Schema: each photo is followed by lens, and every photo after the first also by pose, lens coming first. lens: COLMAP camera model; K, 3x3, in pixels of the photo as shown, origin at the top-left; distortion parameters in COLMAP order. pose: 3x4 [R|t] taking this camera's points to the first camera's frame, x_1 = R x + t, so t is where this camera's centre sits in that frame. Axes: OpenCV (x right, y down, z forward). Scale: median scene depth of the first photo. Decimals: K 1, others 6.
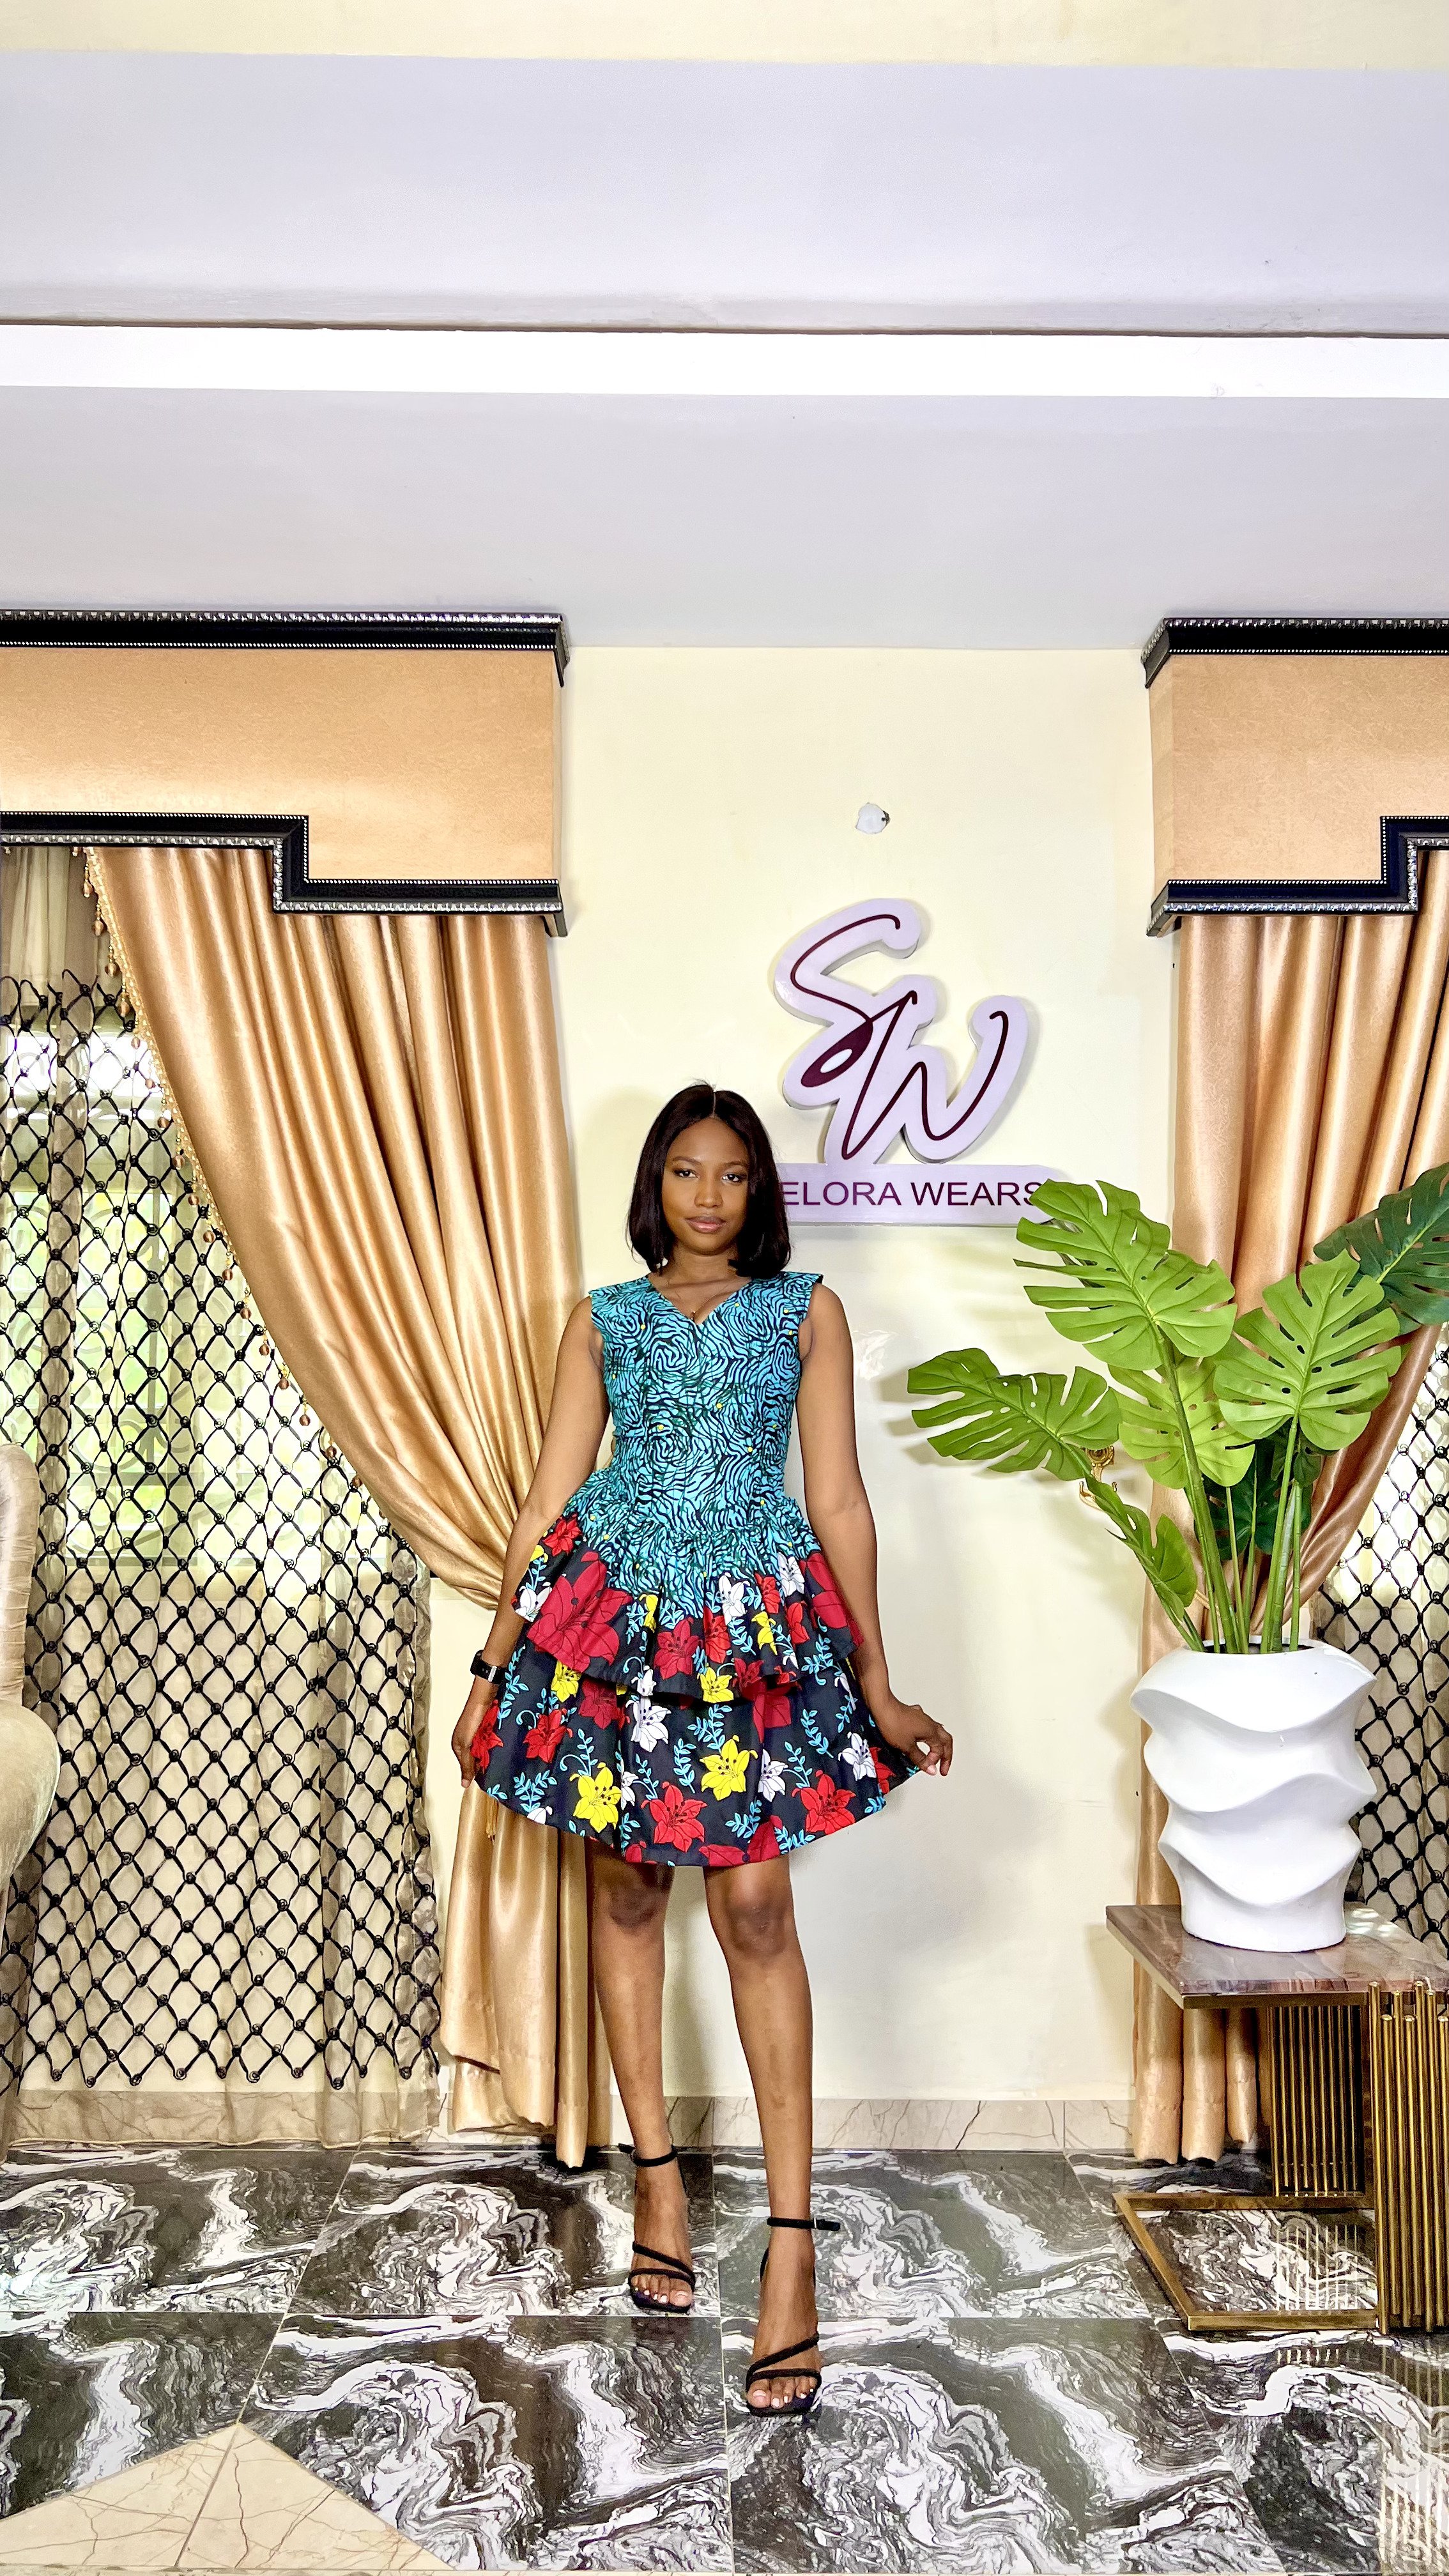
lens RADIAL K [[1929.4, 0, 727.8], [0, 1929.4, 1296.6], [0, 0, 1]] dist [0.027153, -0.040106]
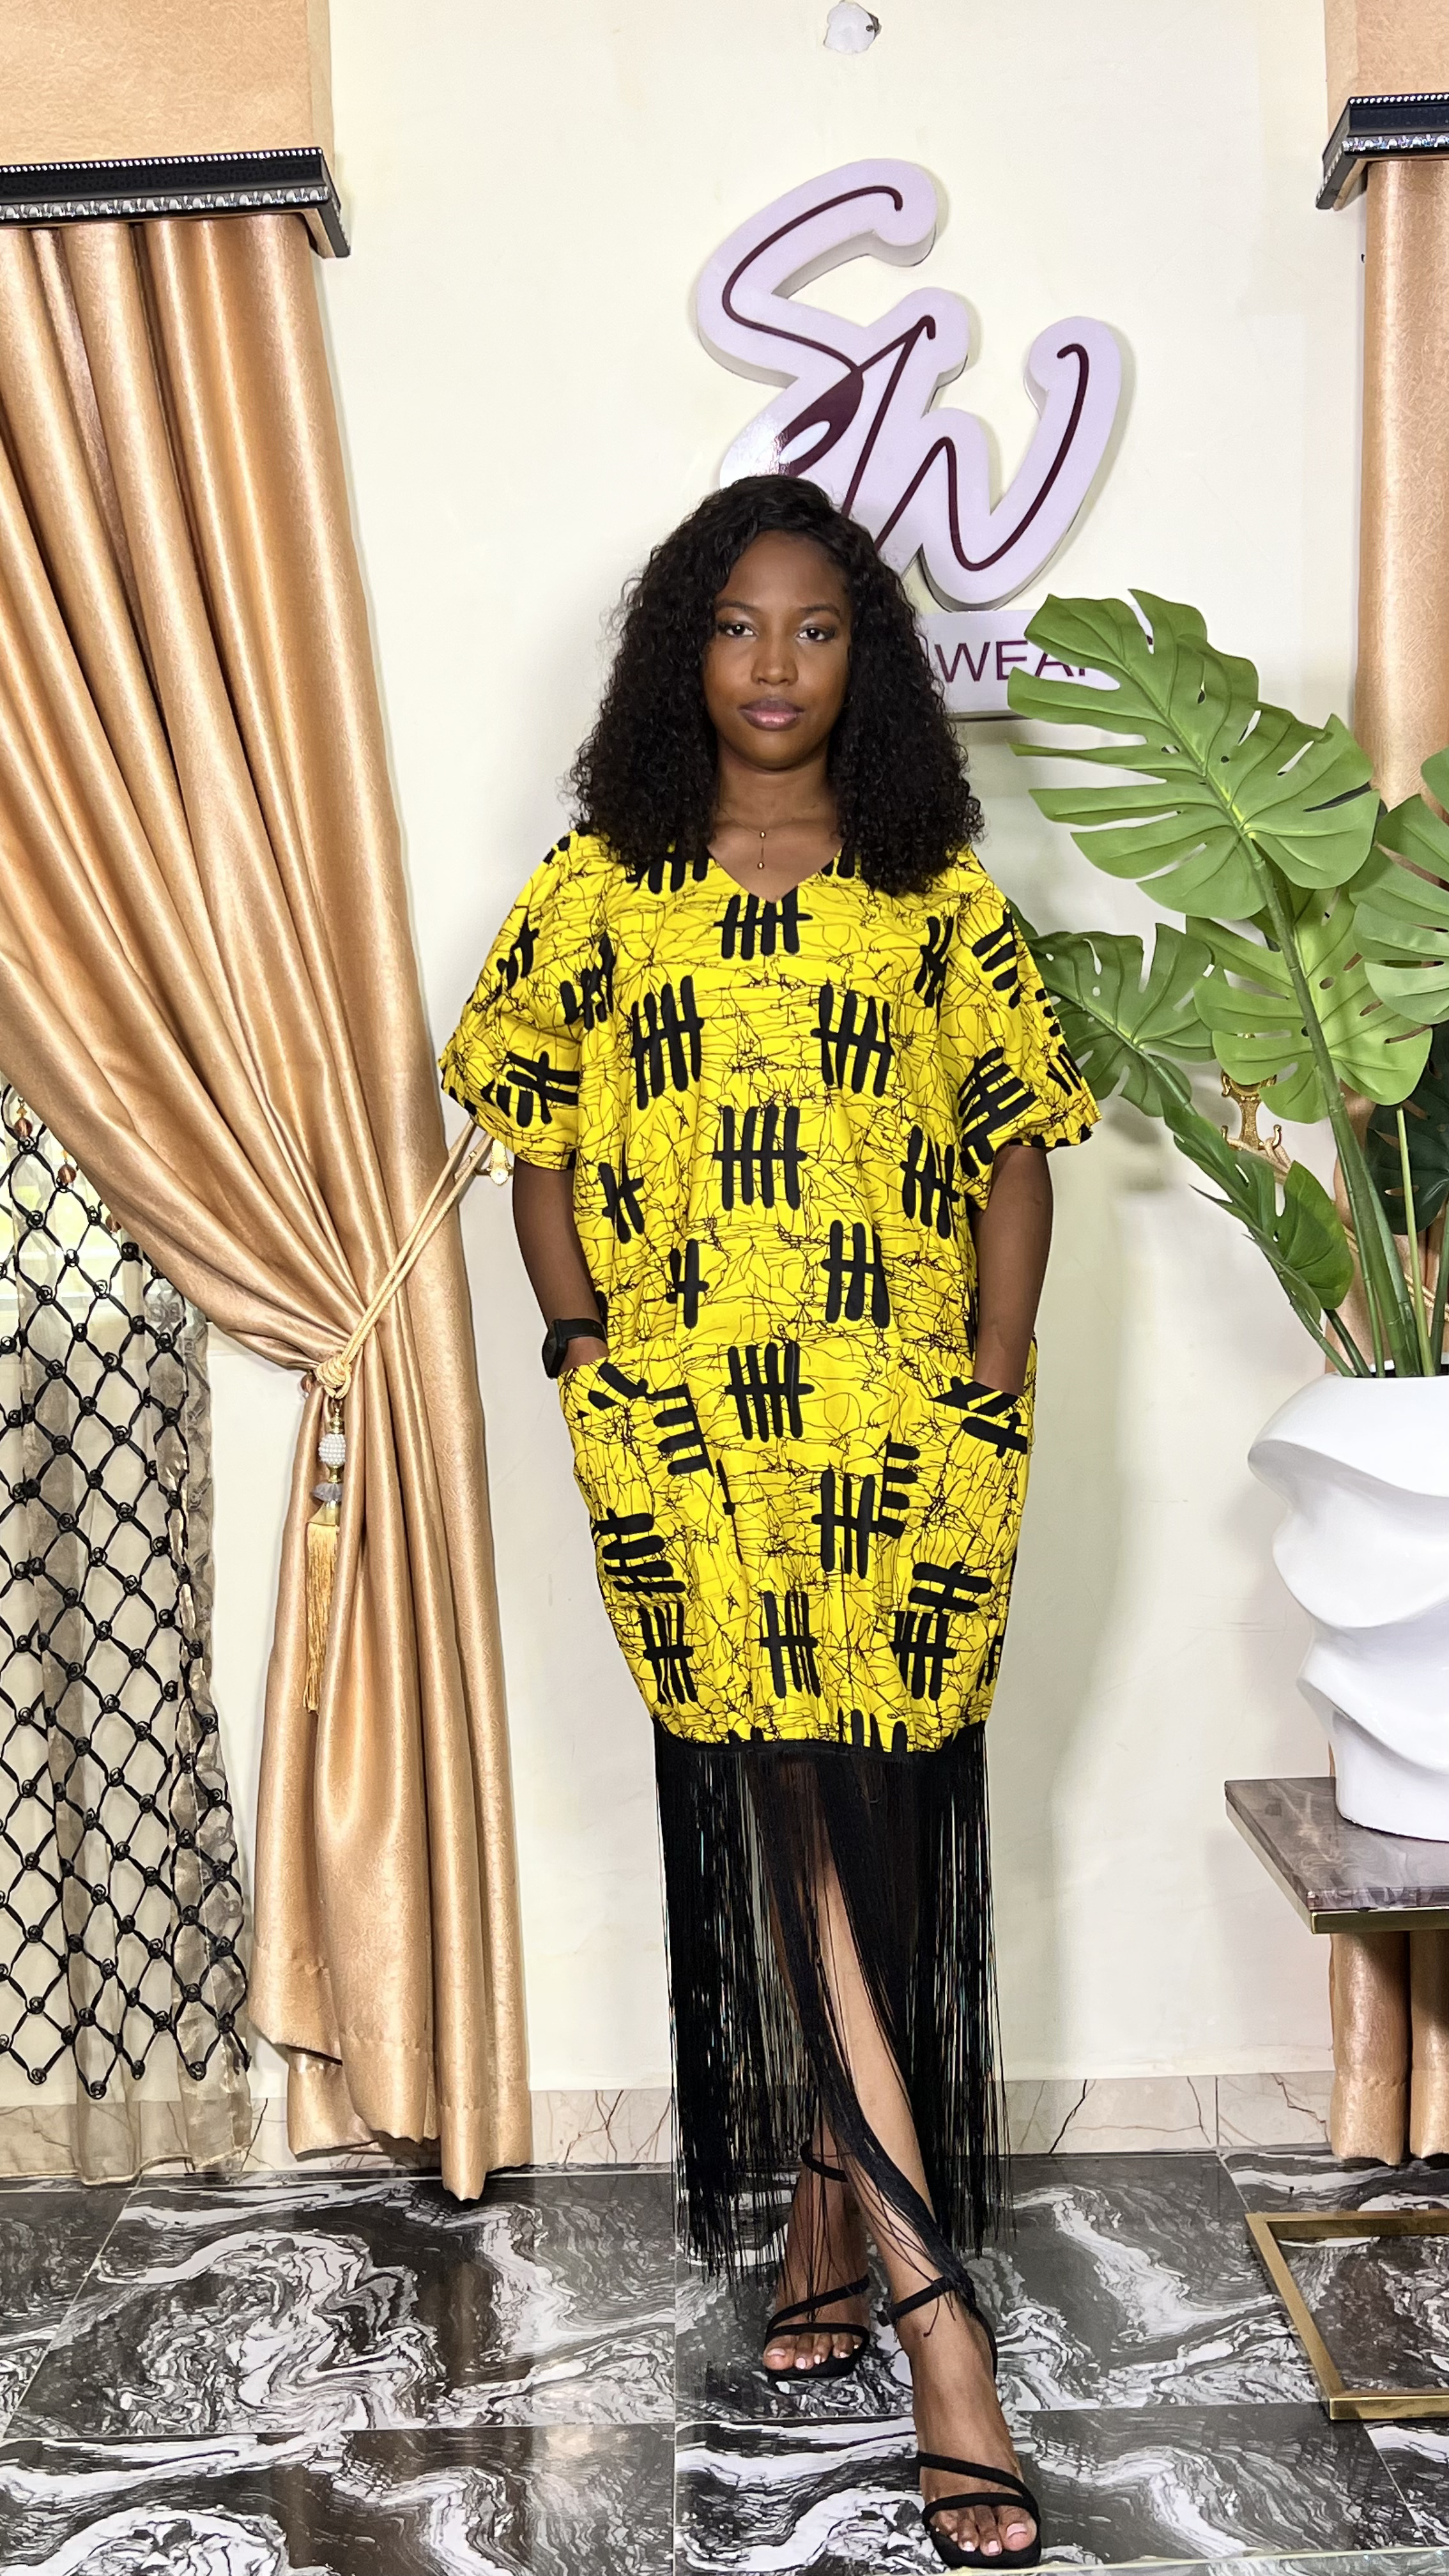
lens RADIAL K [[2771.9, 0, 693.9], [0, 2771.9, 1291.5], [0, 0, 1]] dist [0.120447, -0.325318]
pose [[0.998915, -0.041656, -0.020814, 0.030397], [0.043827, 0.992059, 0.117891, 0.037945], [0.015738, -0.118675, 0.992808, 0.101090]]
